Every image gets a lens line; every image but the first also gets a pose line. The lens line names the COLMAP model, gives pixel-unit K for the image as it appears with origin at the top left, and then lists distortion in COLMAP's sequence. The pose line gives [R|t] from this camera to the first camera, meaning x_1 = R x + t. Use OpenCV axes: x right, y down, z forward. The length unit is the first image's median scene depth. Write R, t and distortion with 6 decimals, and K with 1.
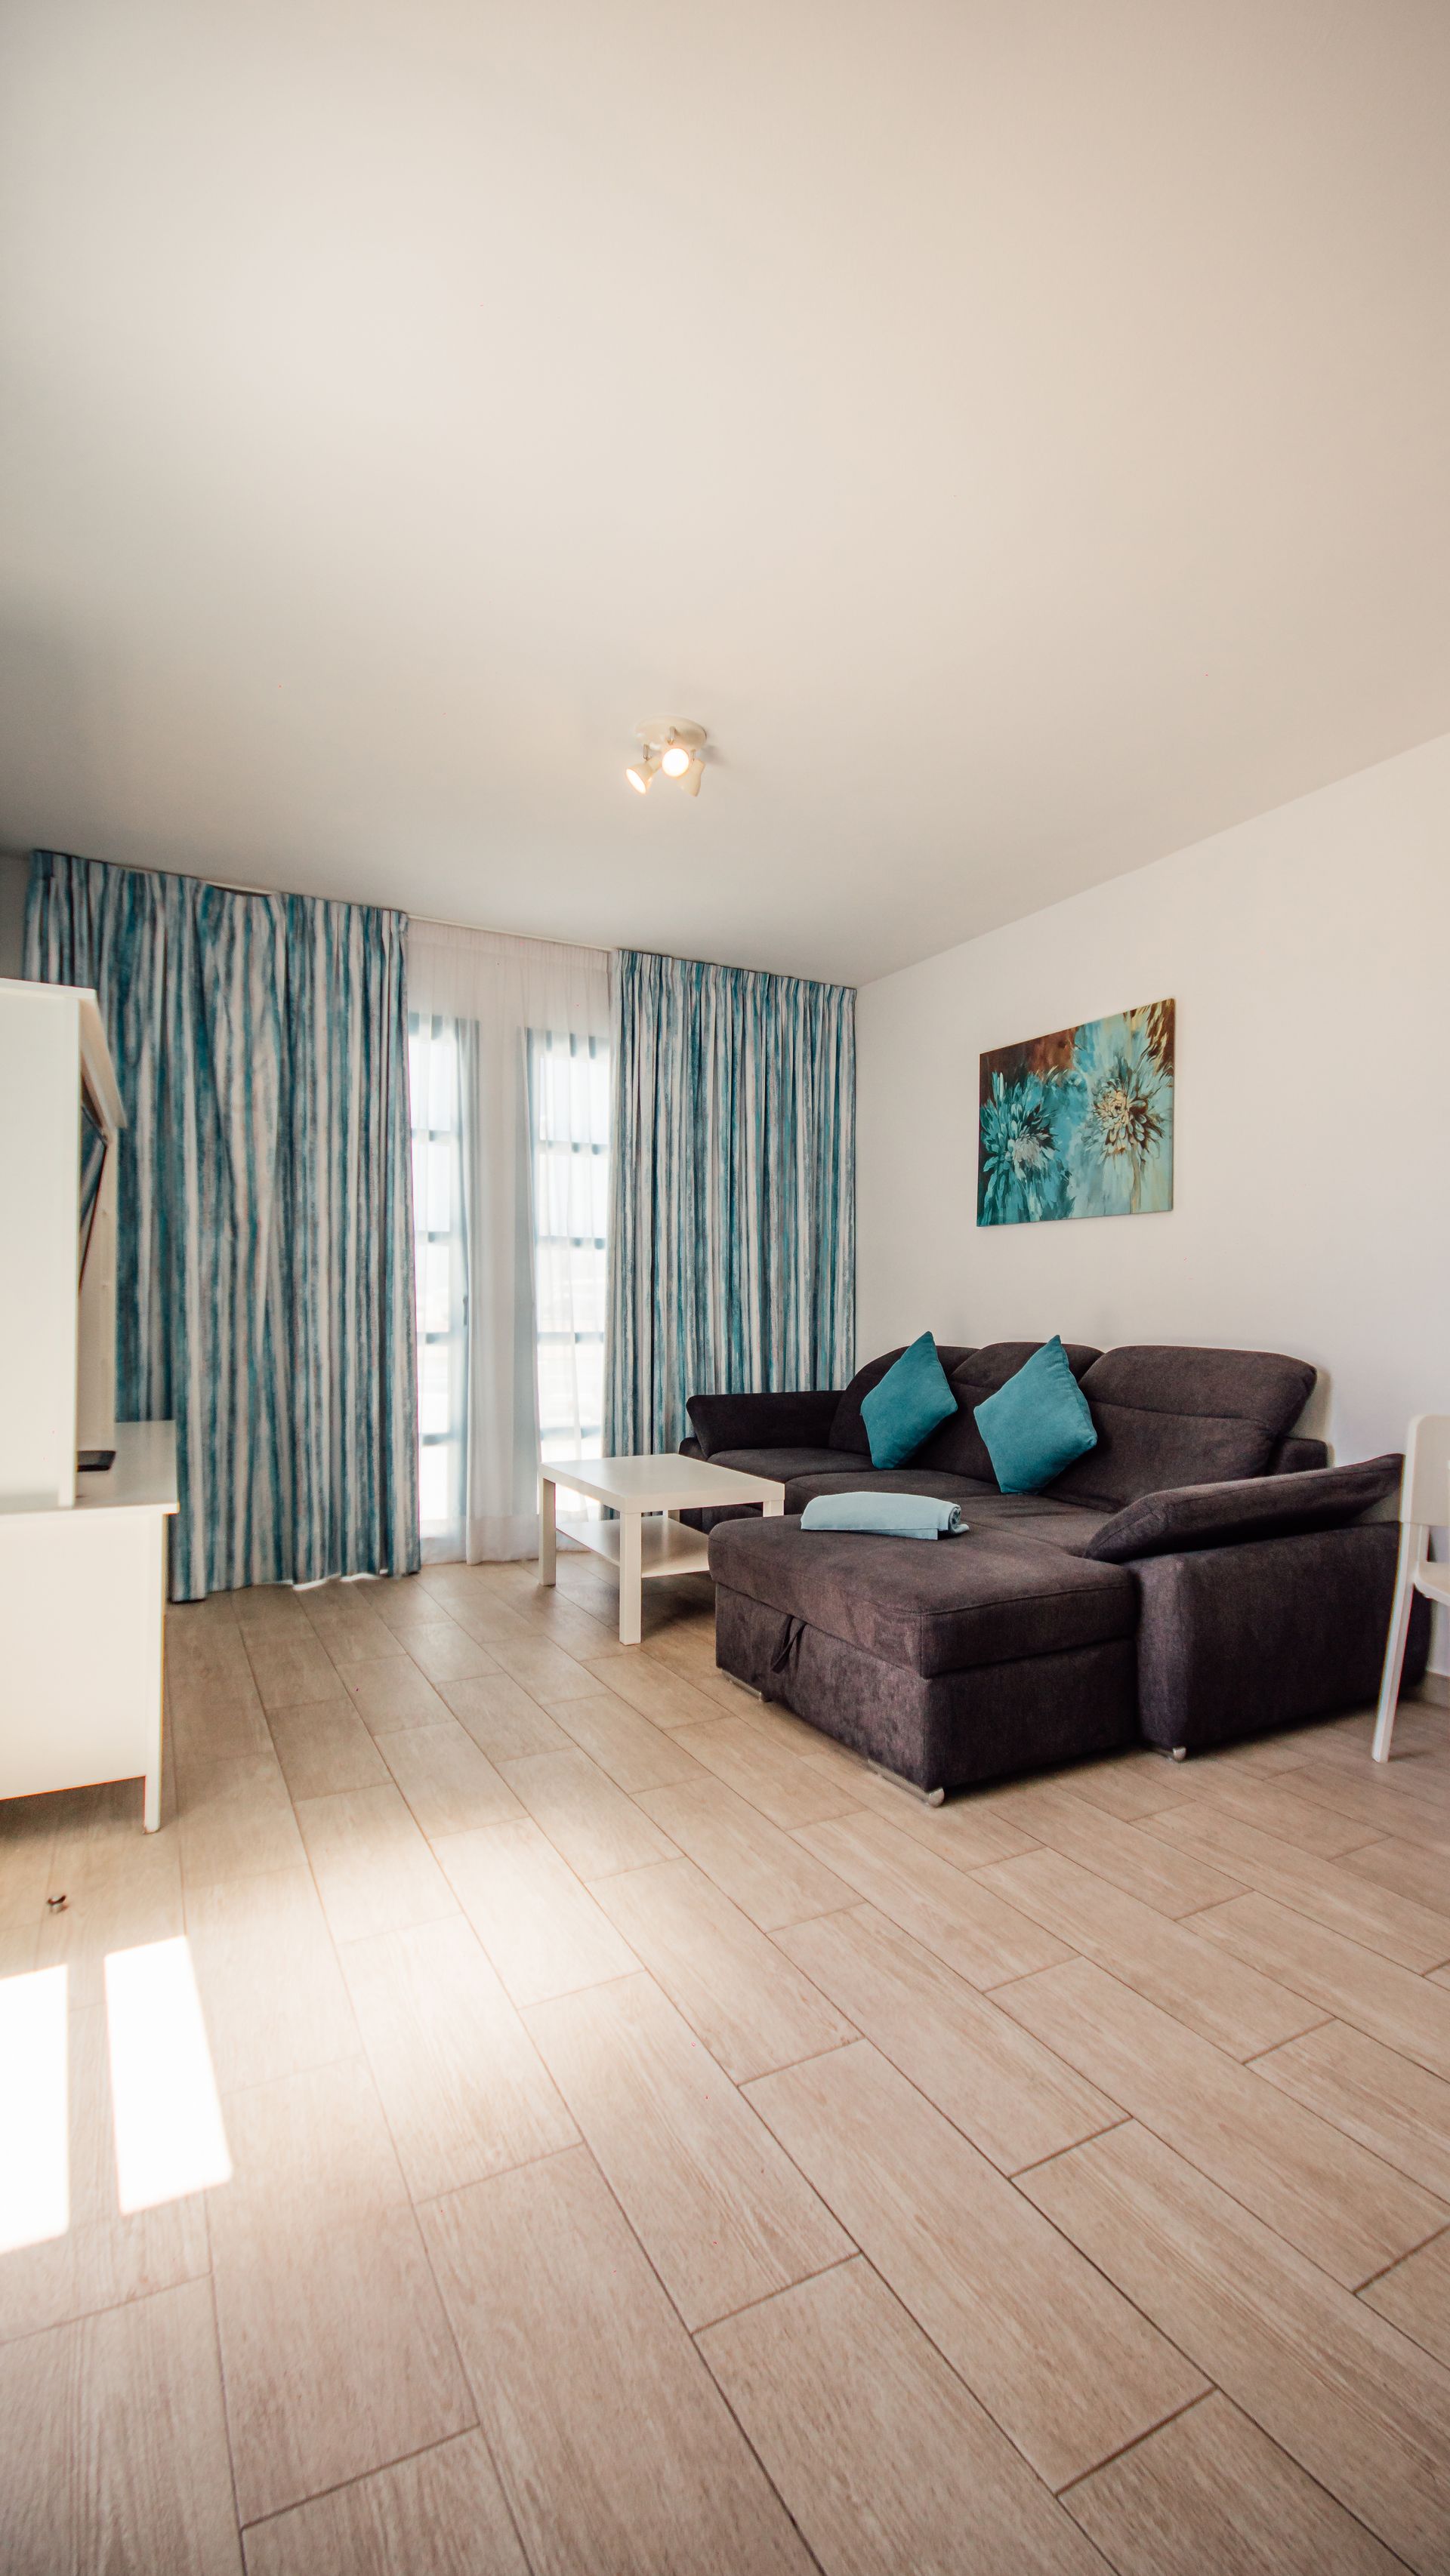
lens RADIAL K [[1161.6, 0, 725.0], [0, 1161.6, 1288.0], [0, 0, 1]] dist [-0.001172, -0.000349]
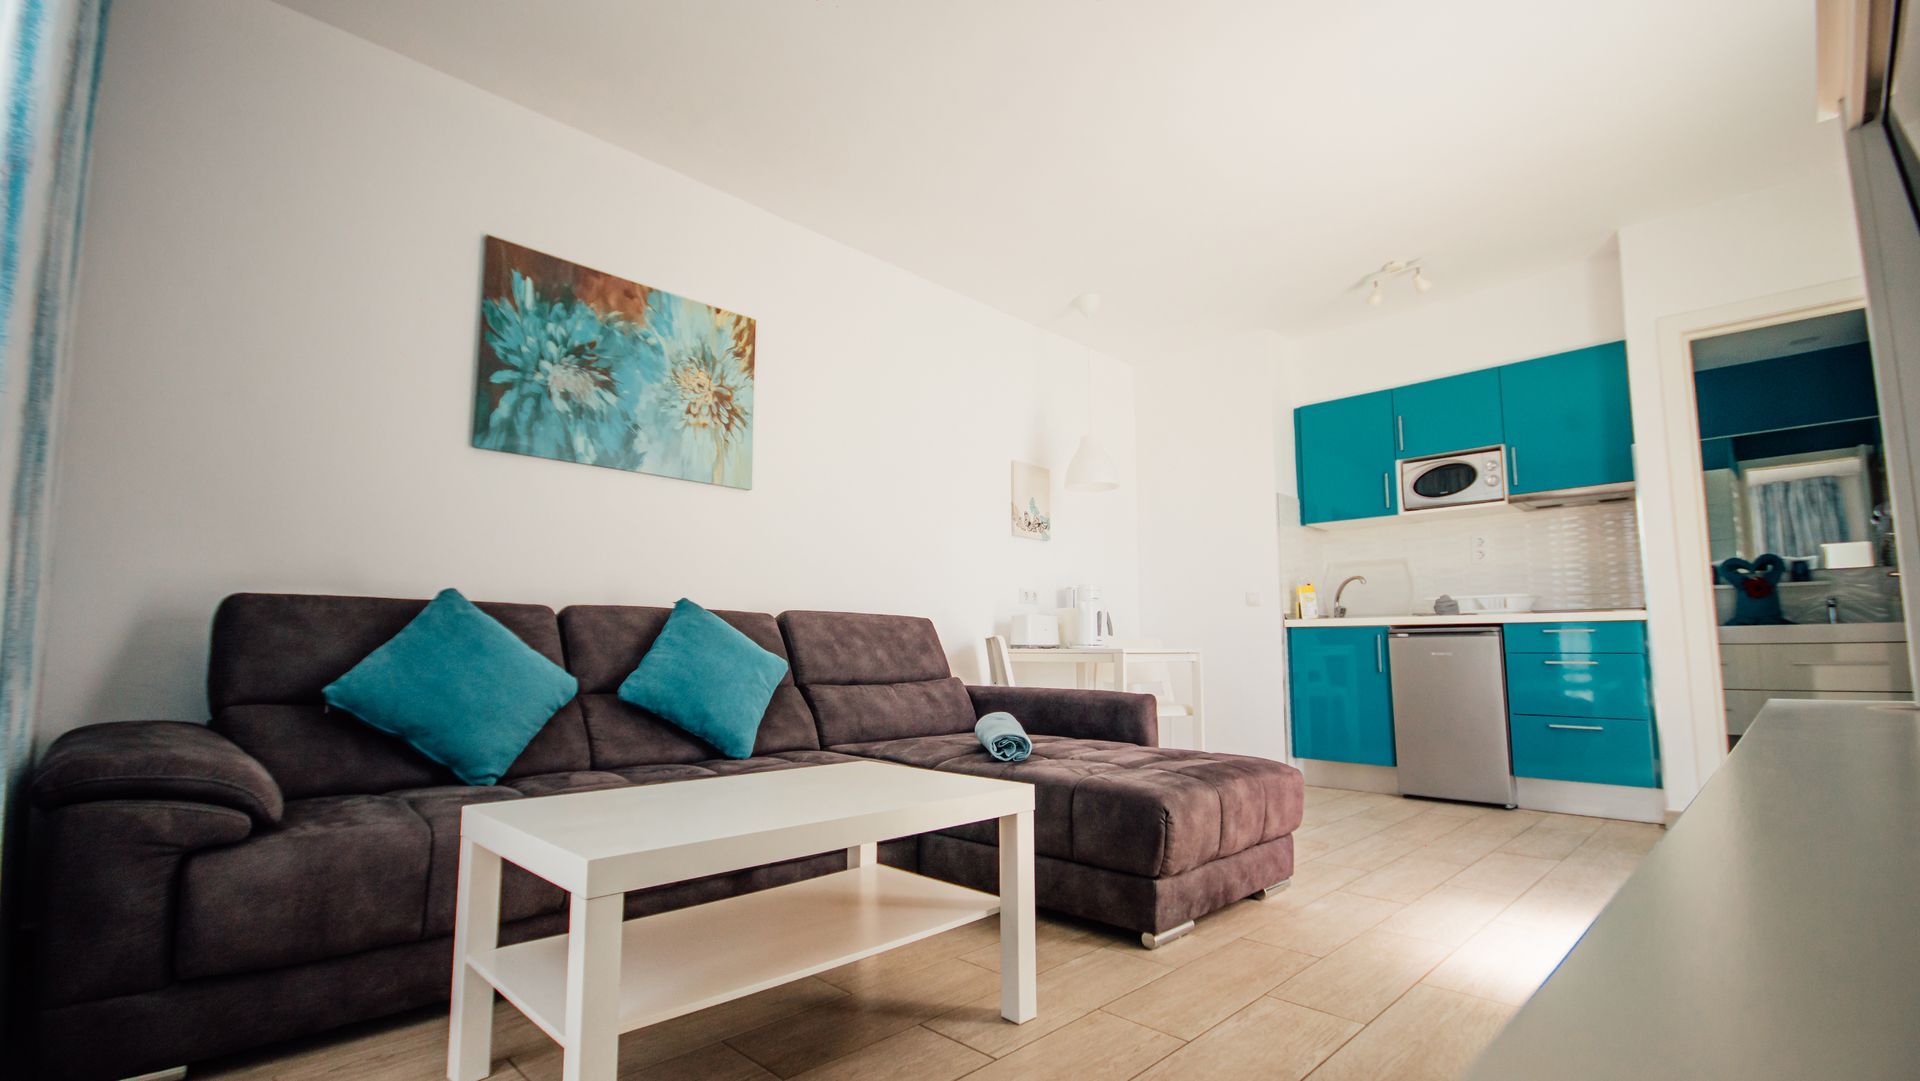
lens RADIAL K [[820.0, 0, 990.7], [0, 820.0, 545.2], [0, 0, 1]] dist [0.000454, 0.000019]
pose [[-0.310451, 0.106176, 0.944641, -0.439487], [-0.020339, 0.992773, -0.118270, 0.076695], [-0.950372, -0.055931, -0.306048, 0.916413]]
